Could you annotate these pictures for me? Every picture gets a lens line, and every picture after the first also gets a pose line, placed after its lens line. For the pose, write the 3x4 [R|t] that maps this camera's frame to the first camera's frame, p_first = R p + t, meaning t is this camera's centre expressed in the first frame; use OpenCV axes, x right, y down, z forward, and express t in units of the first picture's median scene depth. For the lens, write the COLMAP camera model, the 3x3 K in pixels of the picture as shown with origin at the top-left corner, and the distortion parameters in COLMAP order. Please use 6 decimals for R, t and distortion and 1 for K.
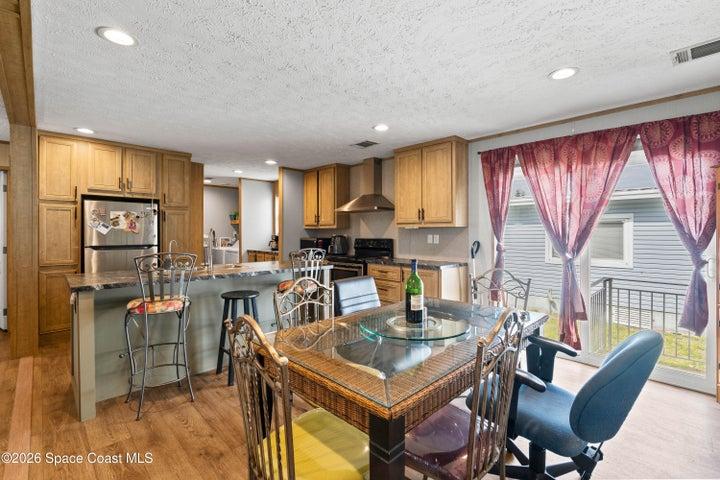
lens RADIAL K [[327.9, 0, 360.4], [0, 327.9, 232.9], [0, 0, 1]] dist [-0.000542, -0.000185]
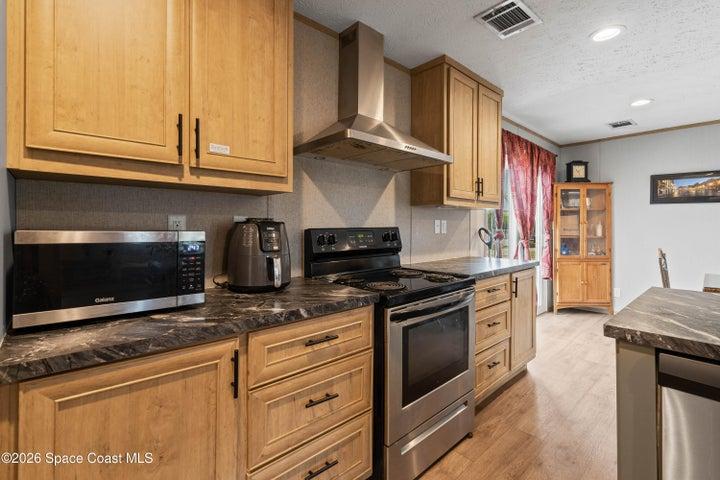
lens RADIAL K [[330.5, 0, 357.3], [0, 330.5, 226.3], [0, 0, 1]] dist [-0.000914, 0.000251]
pose [[0.037867, -0.000056, 0.999283, -0.459474], [0.000688, 1.000000, 0.000030, 0.019142], [-0.999283, 0.000686, 0.037867, 1.212088]]
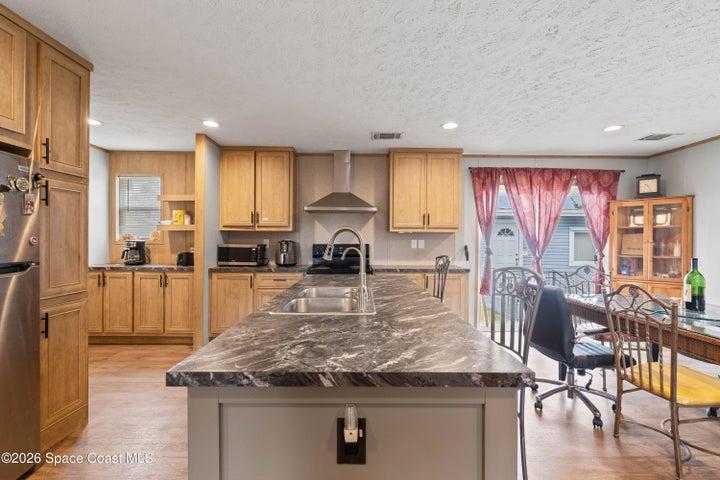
lens RADIAL K [[325.6, 0, 360.0], [0, 325.6, 240.0], [0, 0, 1]] dist [-0.002840, -0.000097]
pose [[0.691021, 0.003433, 0.722827, -0.670127], [-0.004910, 0.999988, -0.000055, 0.007943], [-0.722818, -0.003510, 0.691029, 0.460598]]
